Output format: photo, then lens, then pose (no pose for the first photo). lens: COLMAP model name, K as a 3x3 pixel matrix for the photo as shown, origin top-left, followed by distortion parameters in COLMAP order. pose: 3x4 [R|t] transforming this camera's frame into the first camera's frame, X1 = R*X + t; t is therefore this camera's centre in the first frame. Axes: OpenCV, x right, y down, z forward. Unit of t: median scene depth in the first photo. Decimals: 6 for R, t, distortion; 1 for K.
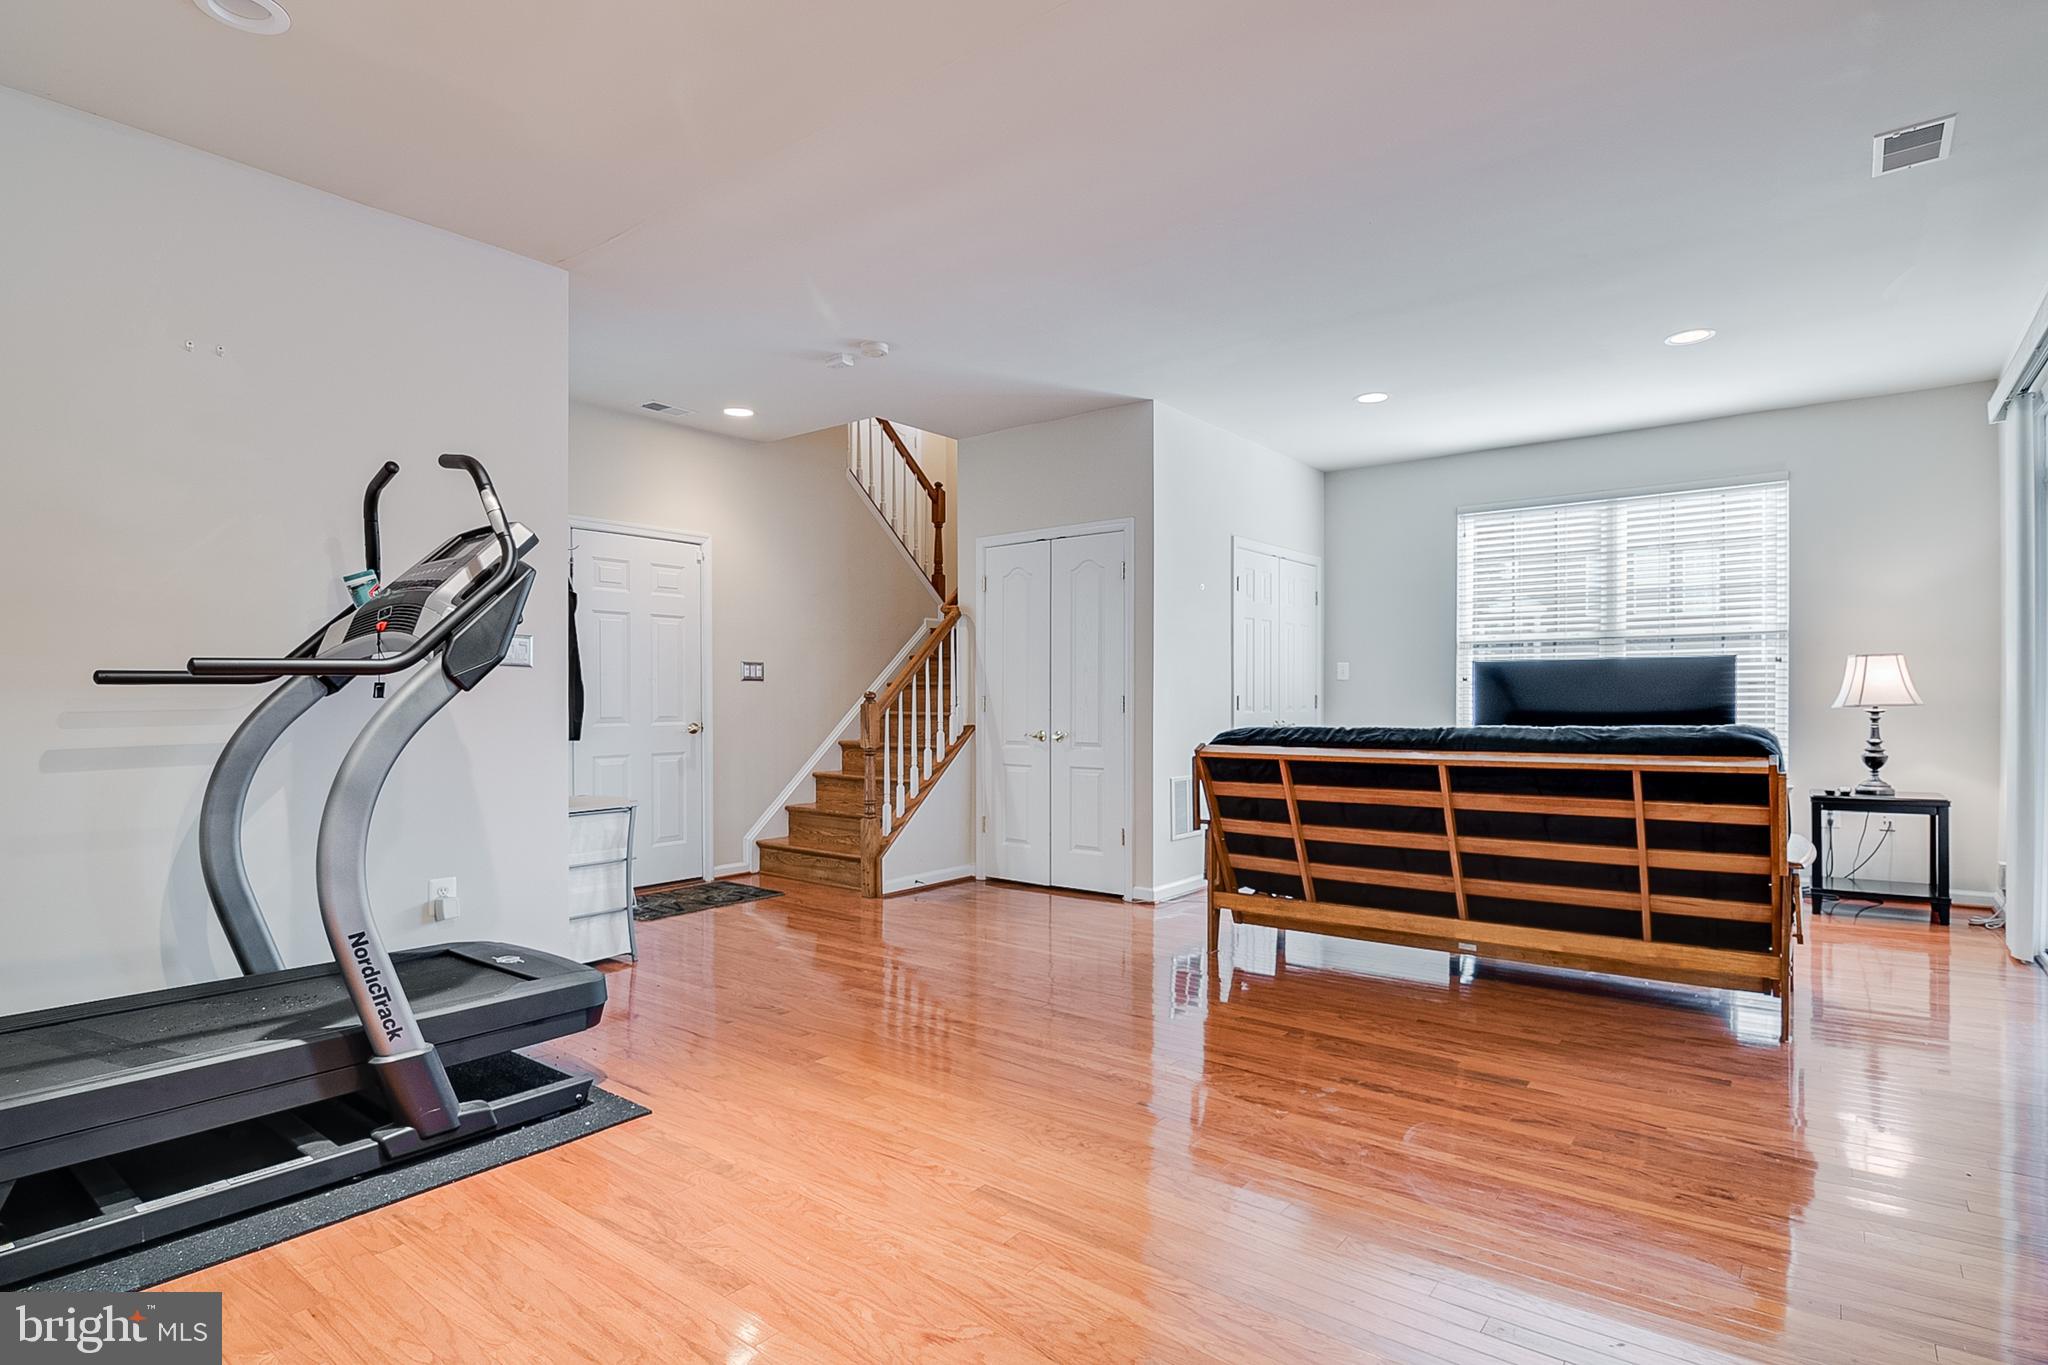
lens RADIAL K [[1054.4, 0, 1028.9], [0, 1054.4, 684.9], [0, 0, 1]] dist [-0.000846, -0.000623]
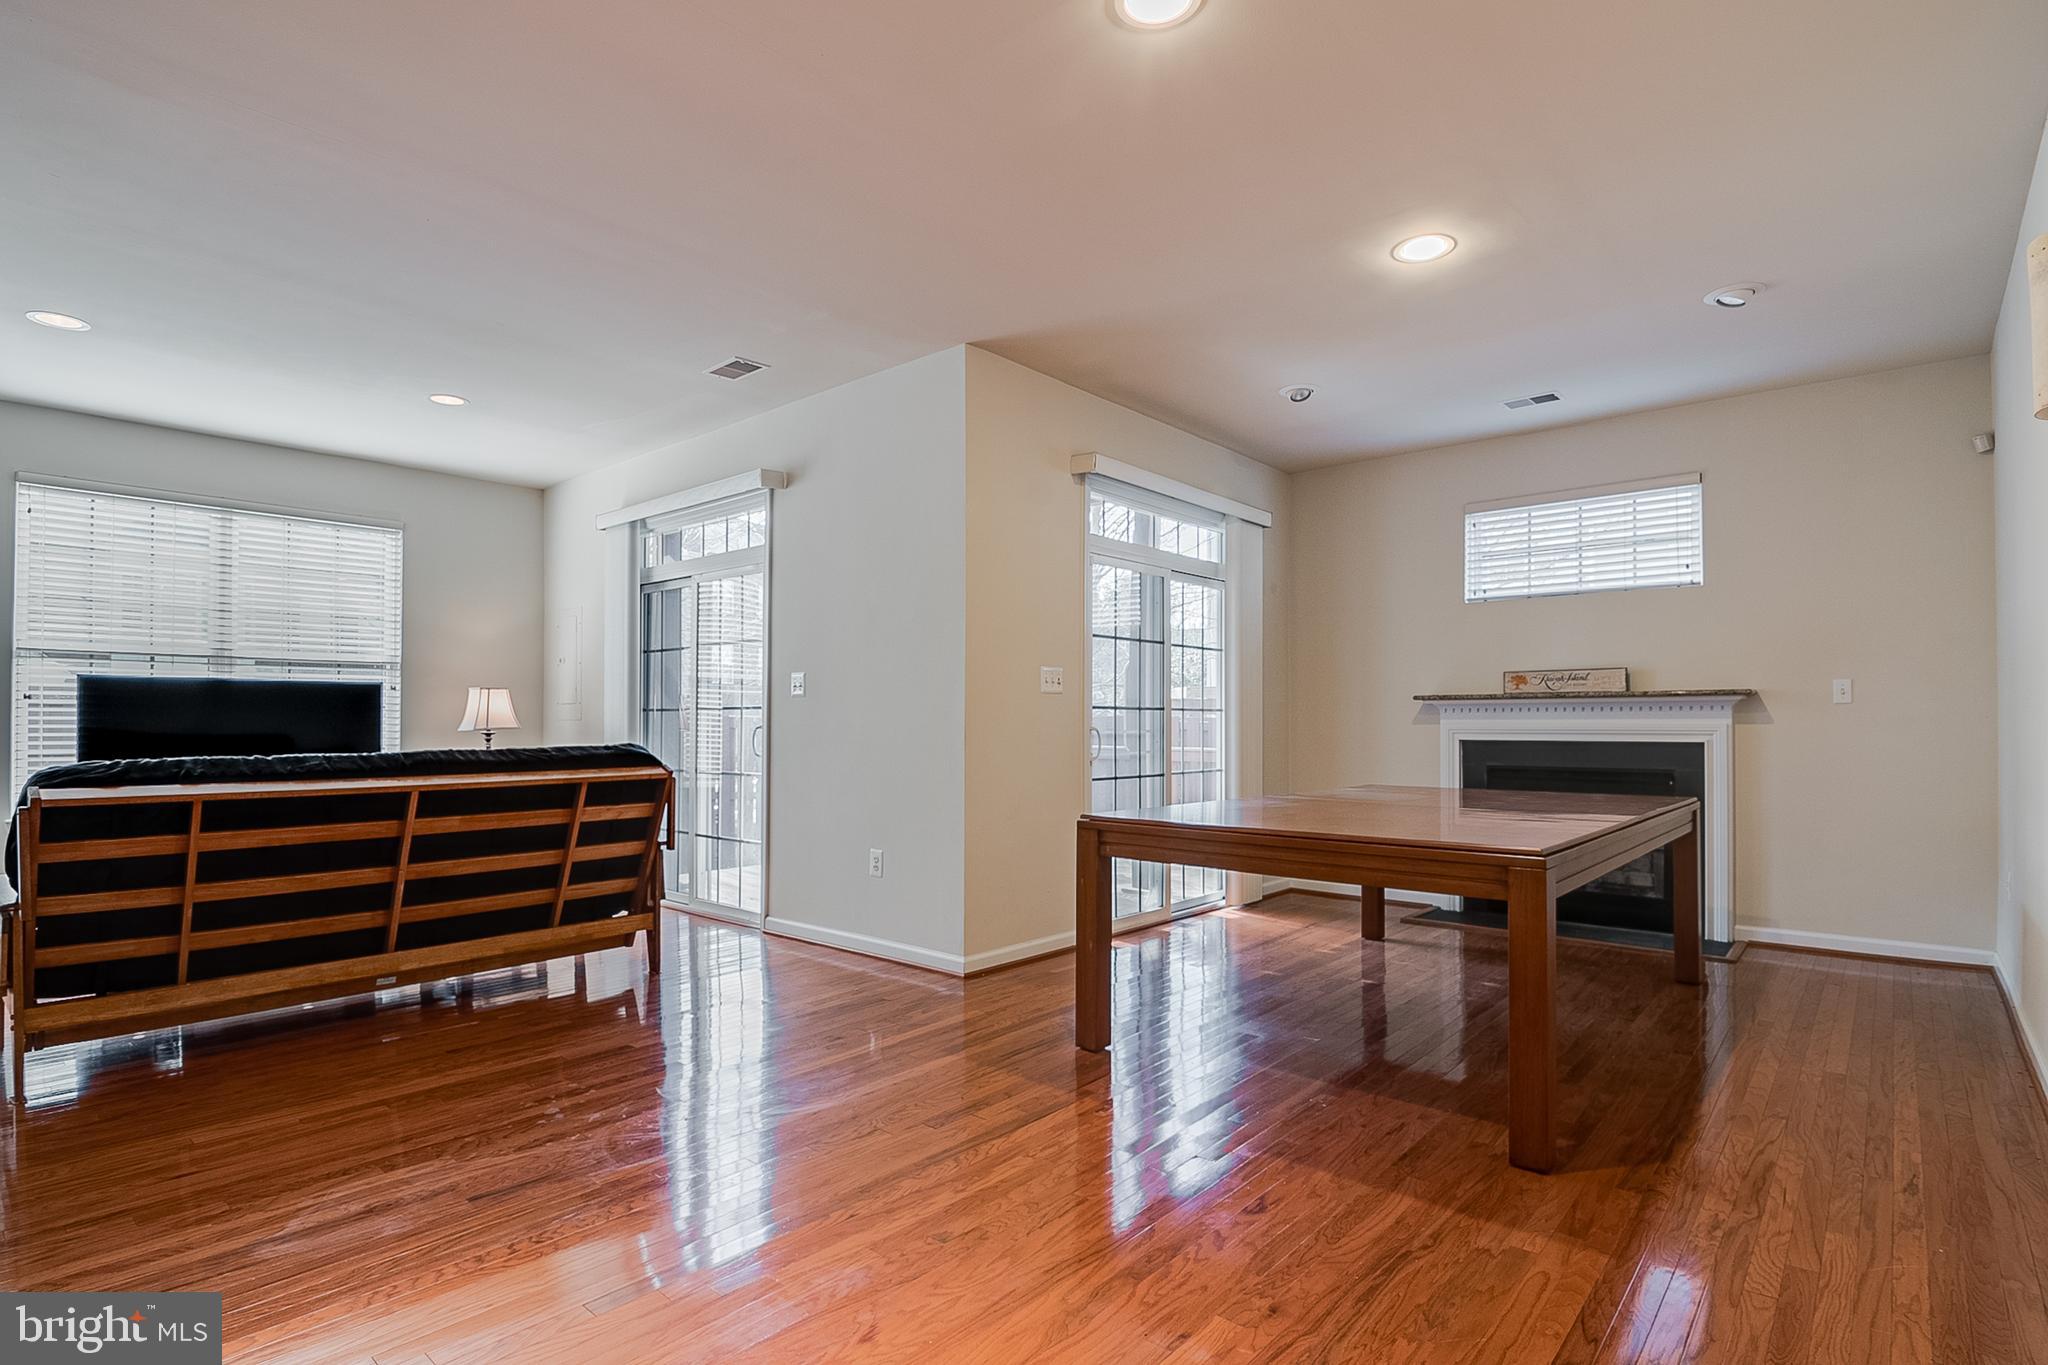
lens RADIAL K [[1054.4, 0, 1037.9], [0, 1054.4, 682.7], [0, 0, 1]] dist [-0.000846, -0.000623]
pose [[0.054994, 0.037644, 0.997777, -0.414406], [-0.014570, 0.999213, -0.036895, 0.002427], [-0.998380, -0.012509, 0.055500, 0.281583]]
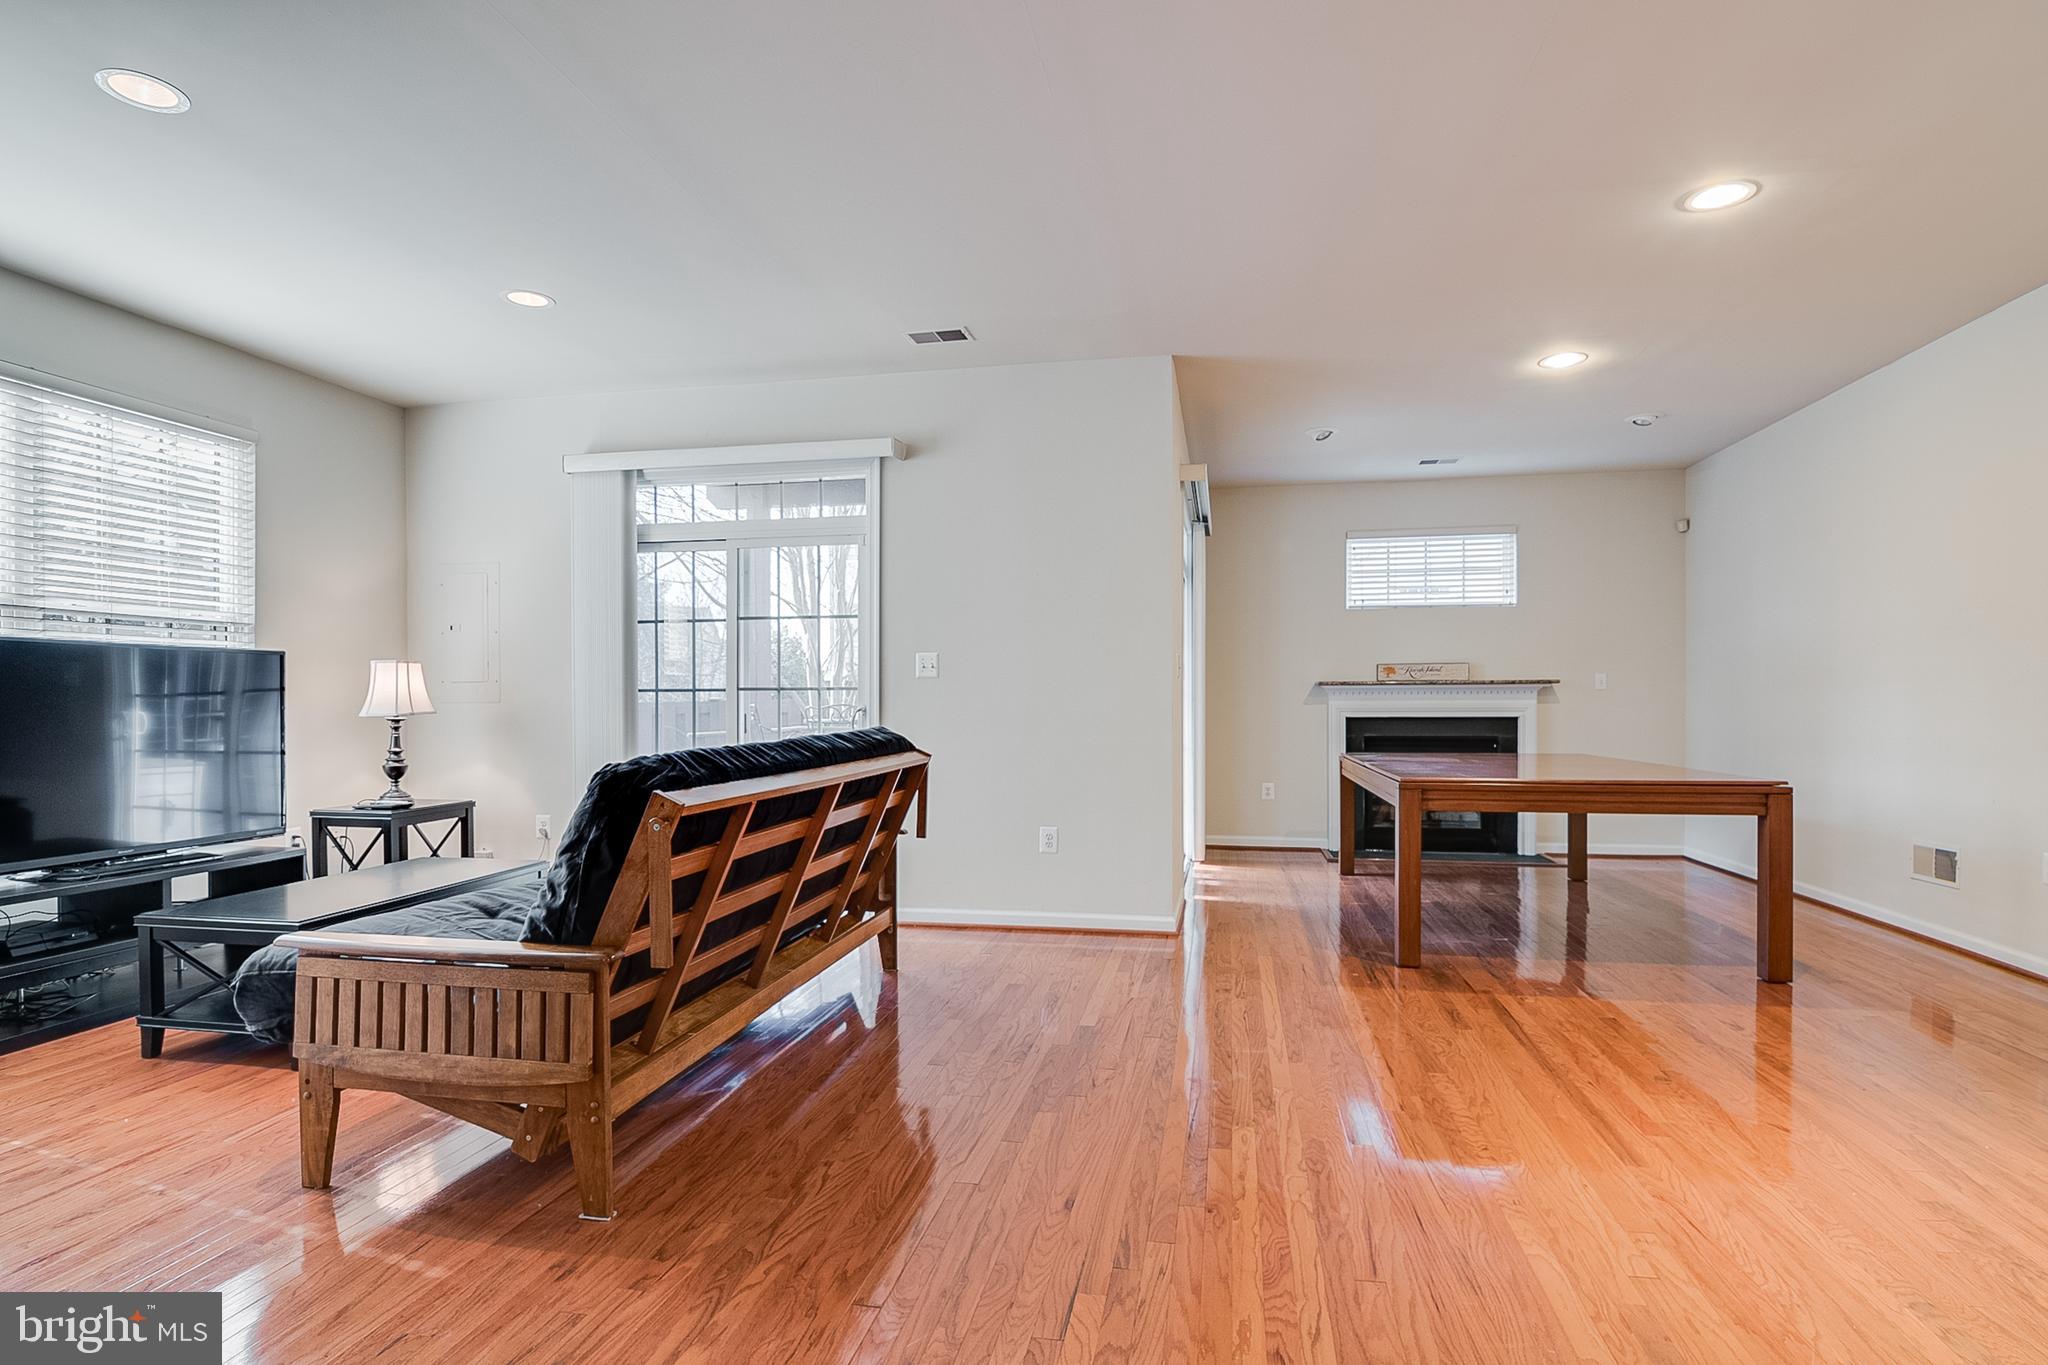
lens RADIAL K [[1054.4, 0, 1019.7], [0, 1054.4, 694.3], [0, 0, 1]] dist [-0.000846, -0.000623]
pose [[-0.475685, 0.007961, 0.879580, -0.323407], [-0.009595, 0.999853, -0.014239, 0.010112], [-0.879563, -0.015212, -0.475538, 0.962615]]
